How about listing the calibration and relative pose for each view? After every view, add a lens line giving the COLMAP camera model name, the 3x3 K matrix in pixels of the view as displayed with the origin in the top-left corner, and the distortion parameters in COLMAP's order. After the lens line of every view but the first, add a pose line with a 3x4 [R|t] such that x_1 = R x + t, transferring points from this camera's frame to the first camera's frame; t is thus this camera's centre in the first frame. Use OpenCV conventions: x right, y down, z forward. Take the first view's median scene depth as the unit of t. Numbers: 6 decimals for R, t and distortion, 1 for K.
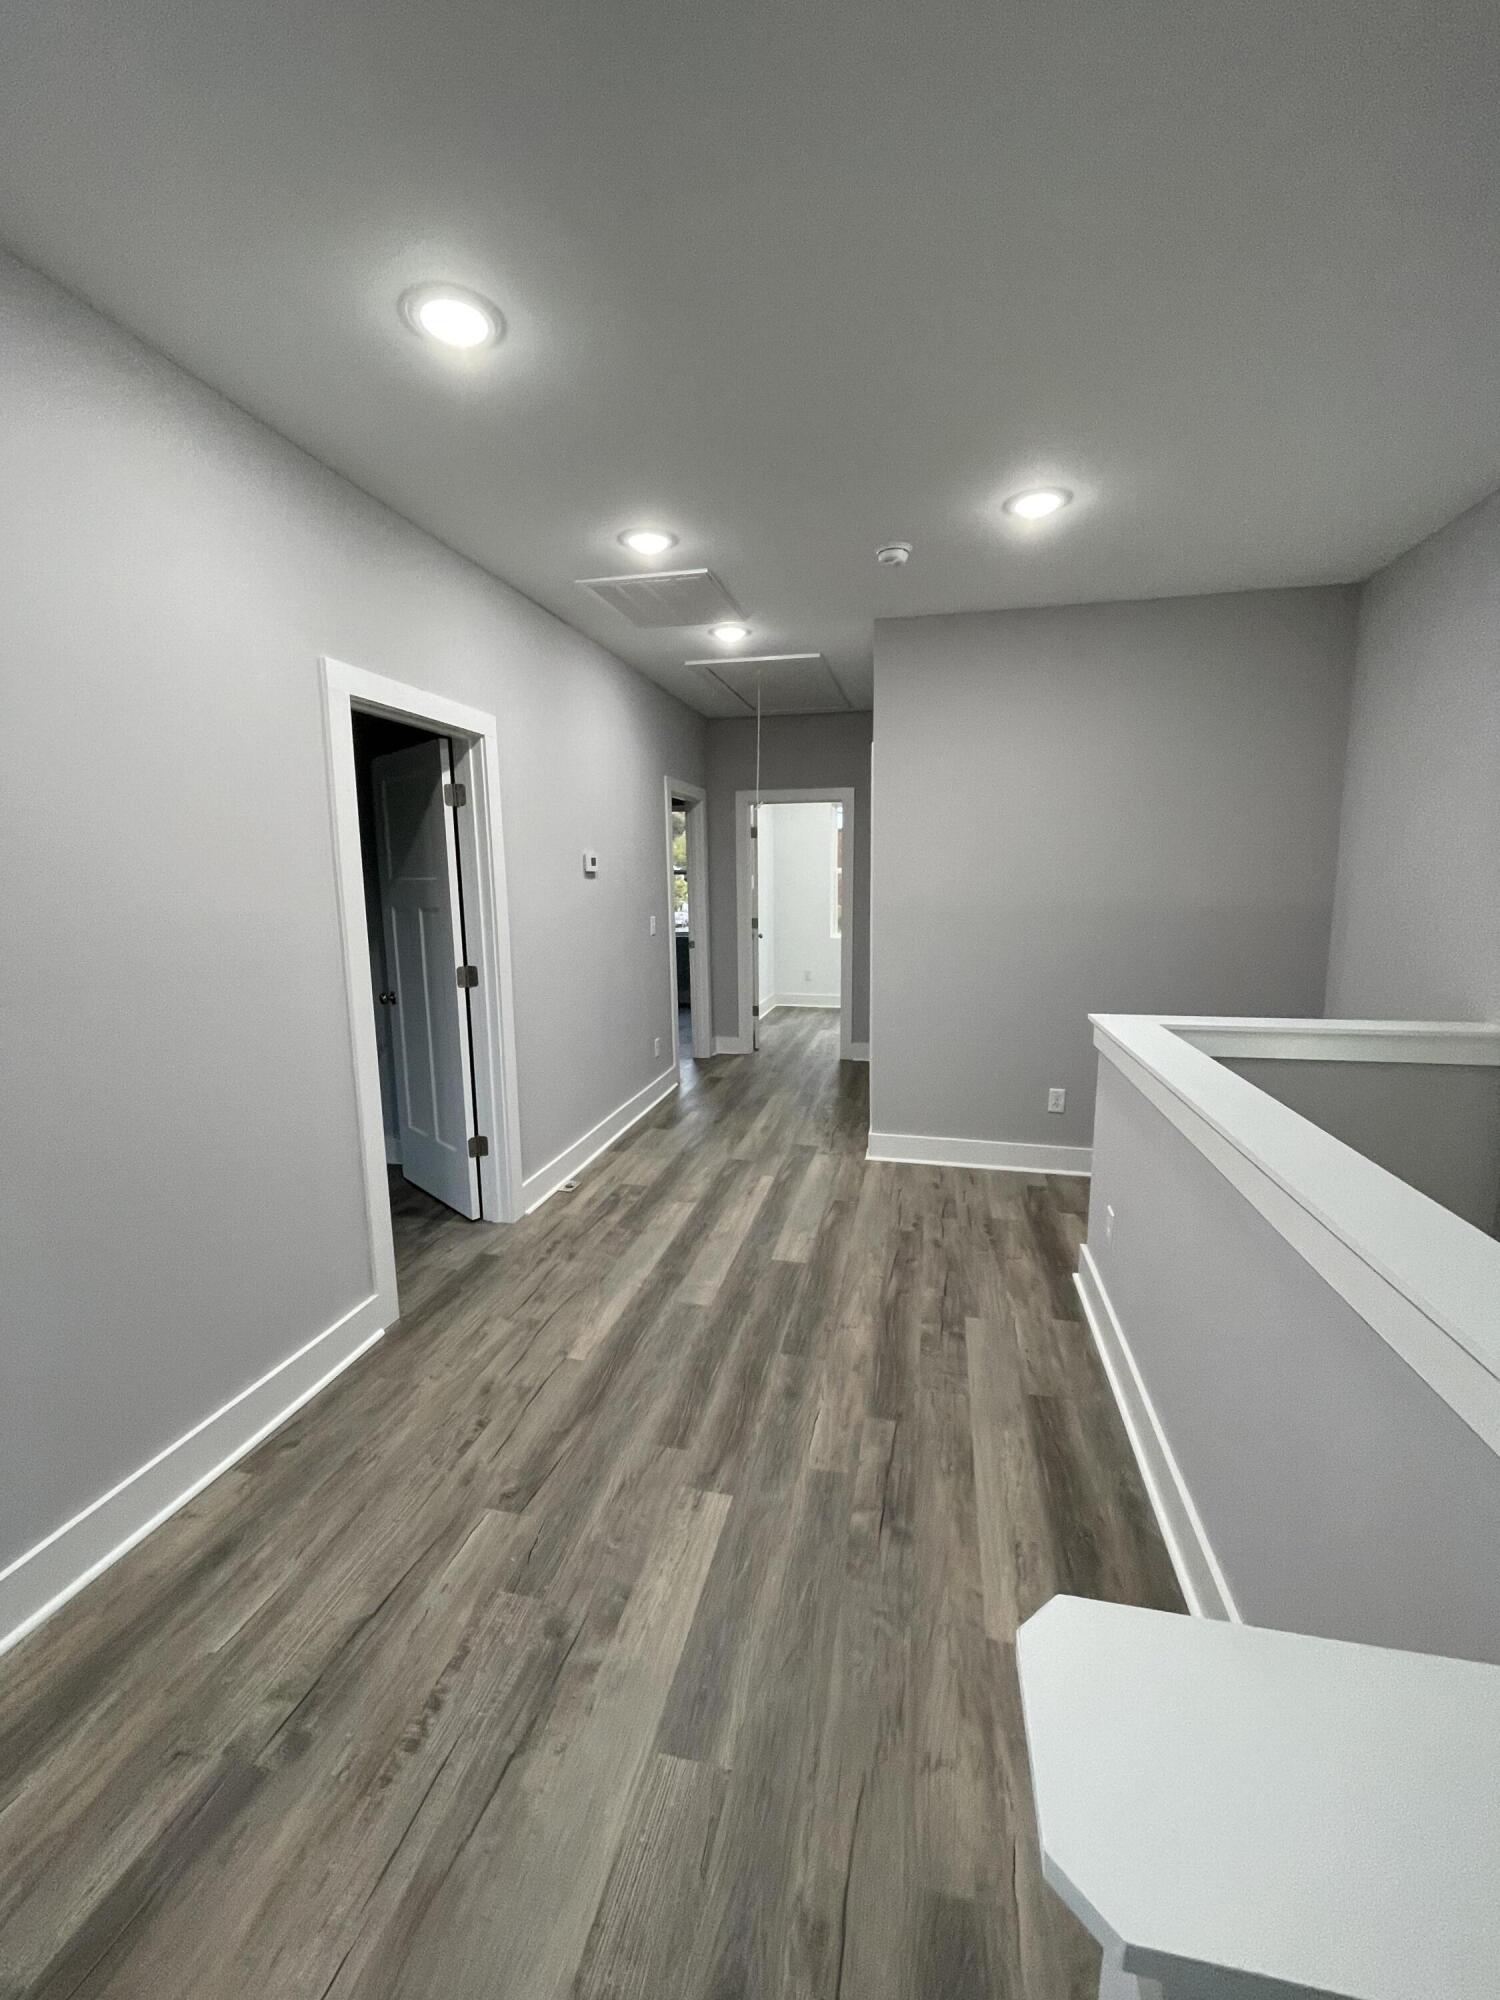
lens RADIAL K [[809.5, 0, 745.2], [0, 809.5, 999.9], [0, 0, 1]] dist [0.004534, -0.000087]
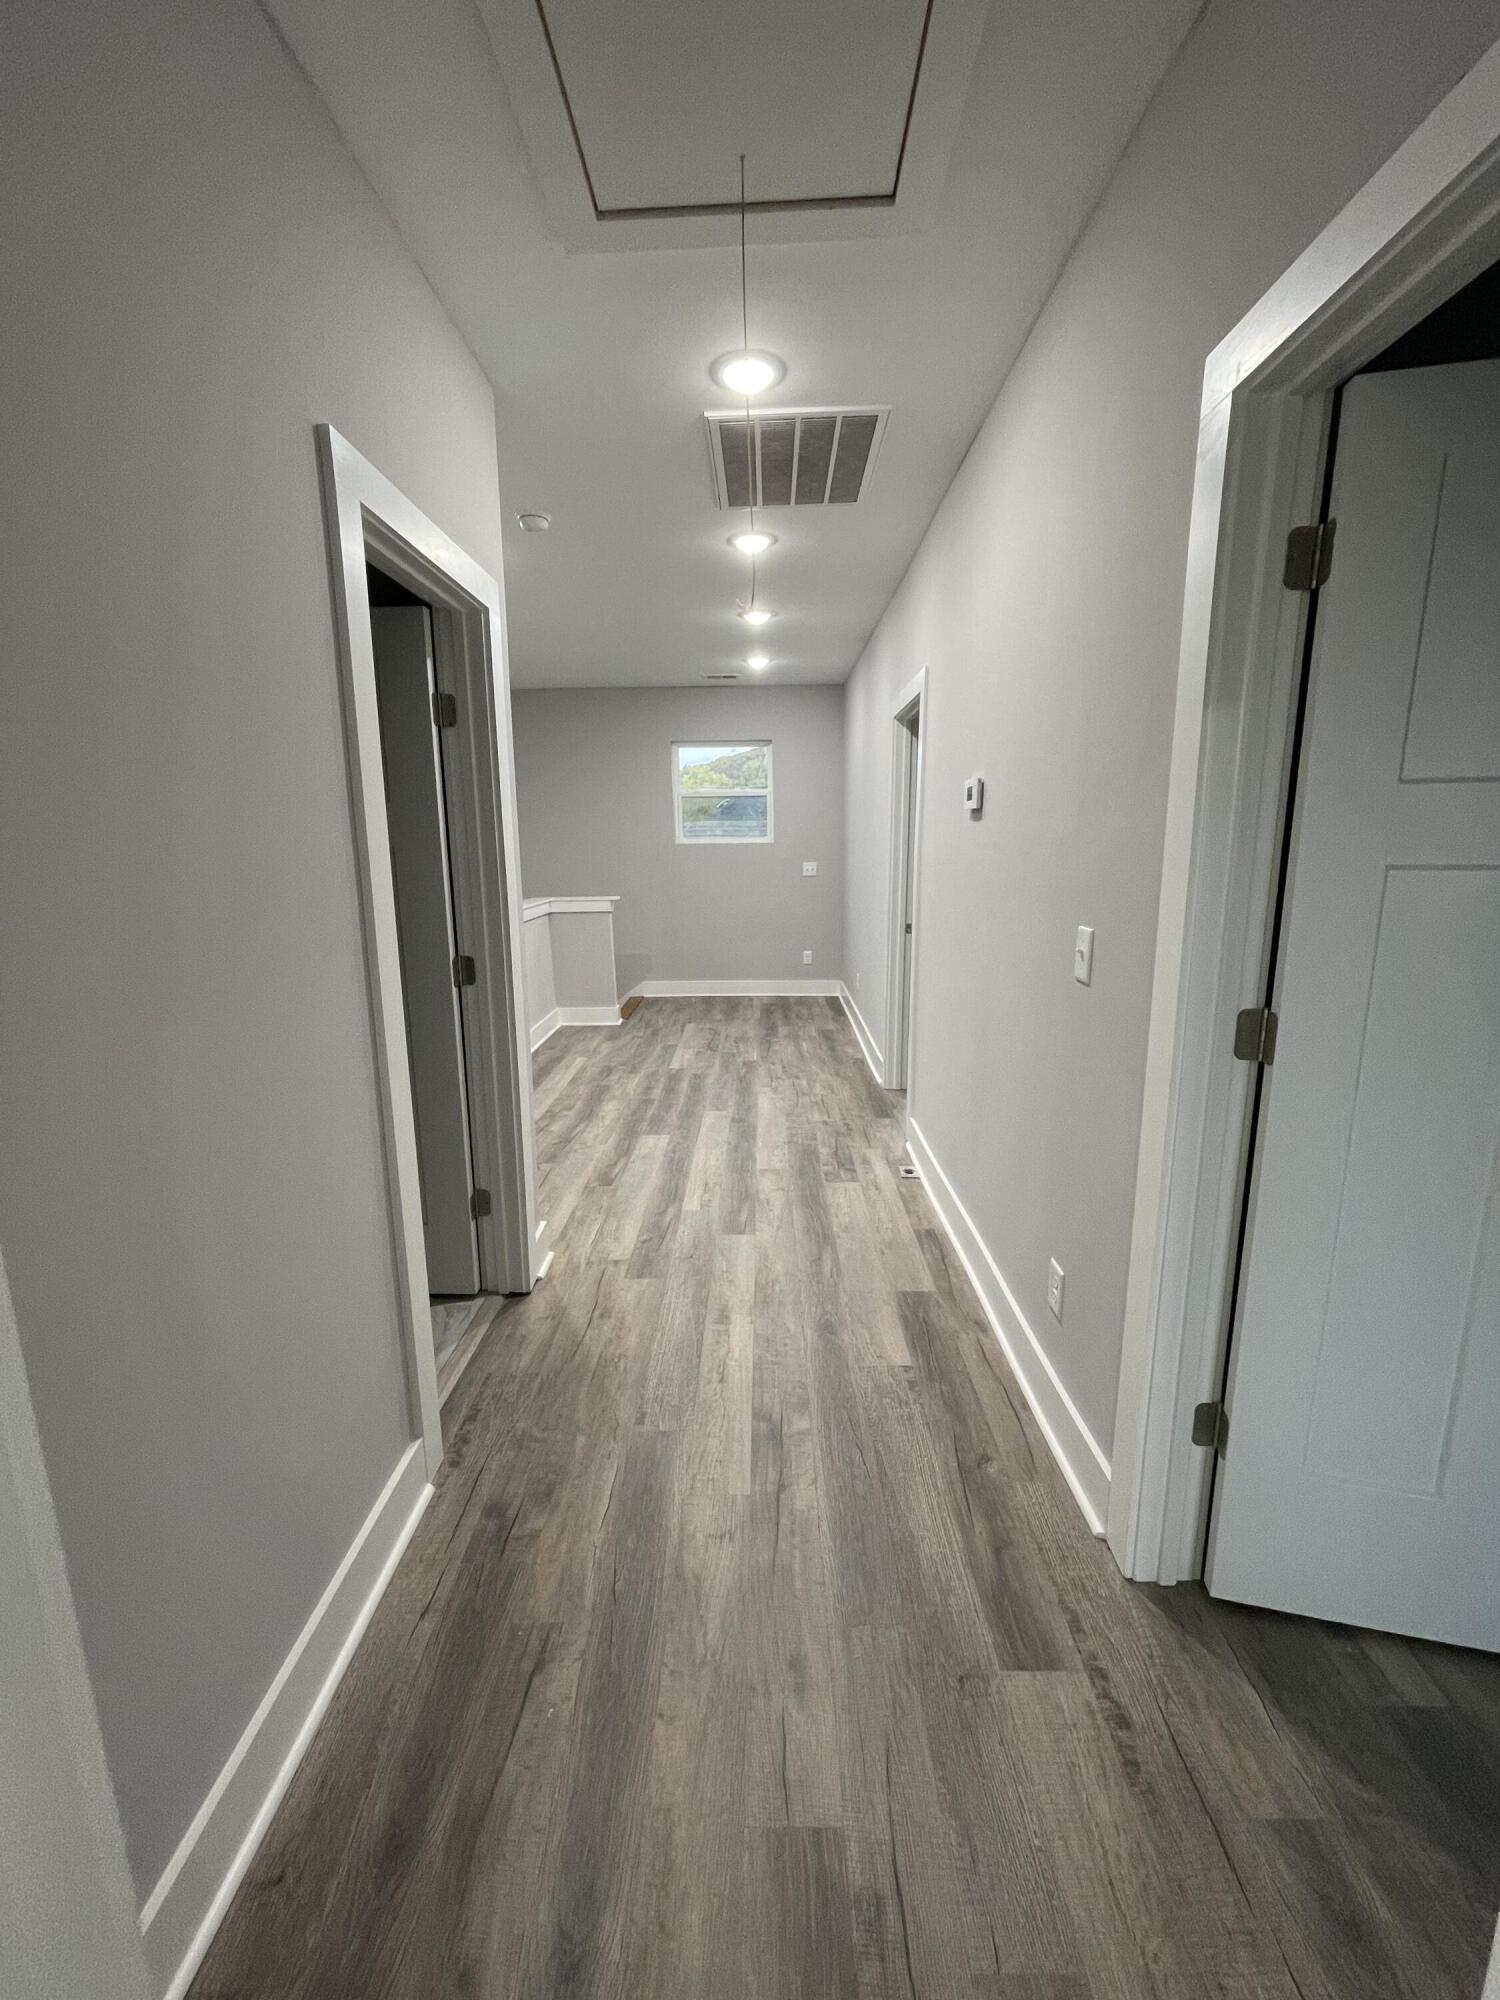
lens RADIAL K [[809.5, 0, 743.1], [0, 809.5, 998.4], [0, 0, 1]] dist [0.004534, -0.000087]
pose [[-0.979589, 0.061777, -0.191284, 0.150350], [-0.007213, 0.940189, 0.340578, -0.313587], [0.200883, 0.335006, -0.920553, 2.144755]]
